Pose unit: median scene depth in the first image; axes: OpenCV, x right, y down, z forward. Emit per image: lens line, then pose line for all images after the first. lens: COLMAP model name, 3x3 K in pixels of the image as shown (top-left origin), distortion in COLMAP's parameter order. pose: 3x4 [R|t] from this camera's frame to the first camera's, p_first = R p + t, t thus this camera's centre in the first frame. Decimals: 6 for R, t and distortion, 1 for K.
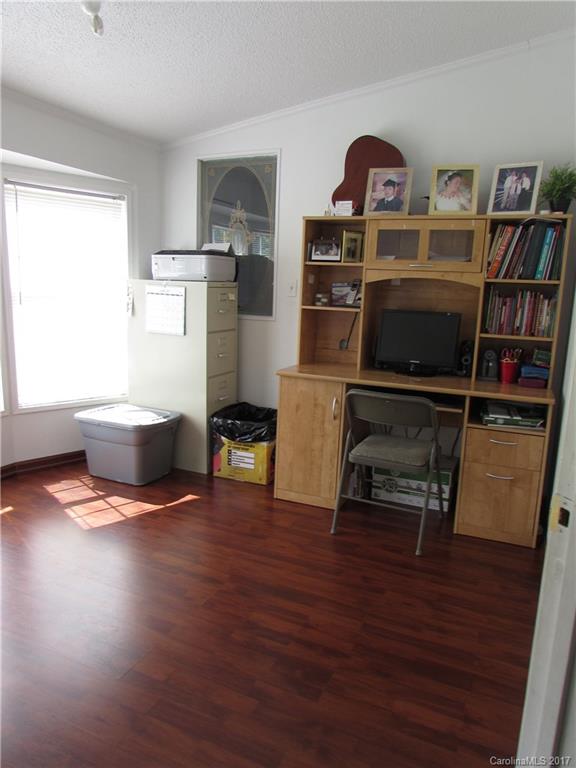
lens RADIAL K [[539.1, 0, 286.1], [0, 539.1, 384.2], [0, 0, 1]] dist [-0.030806, 0.008078]
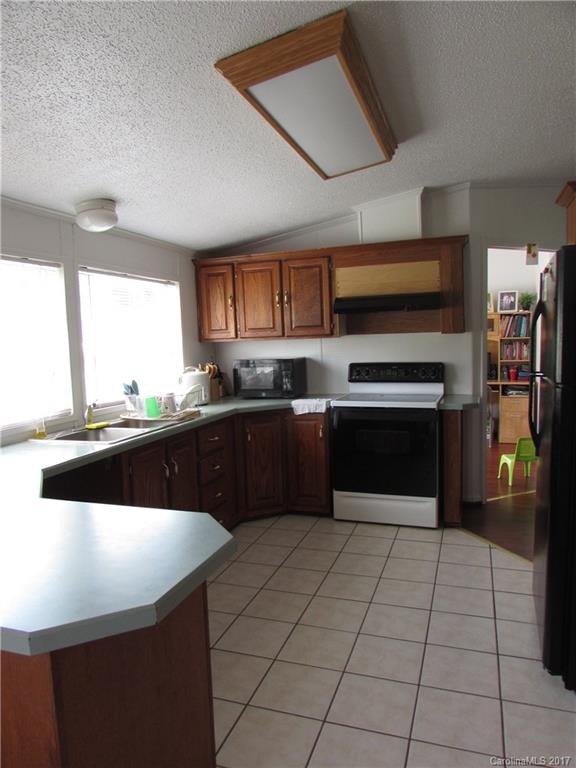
lens RADIAL K [[539.1, 0, 289.2], [0, 539.1, 385.6], [0, 0, 1]] dist [-0.030806, 0.008078]
pose [[0.994348, -0.071309, 0.078663, -0.800712], [0.078553, 0.992544, -0.093199, 0.173875], [-0.071430, 0.098852, 0.992535, -1.351434]]
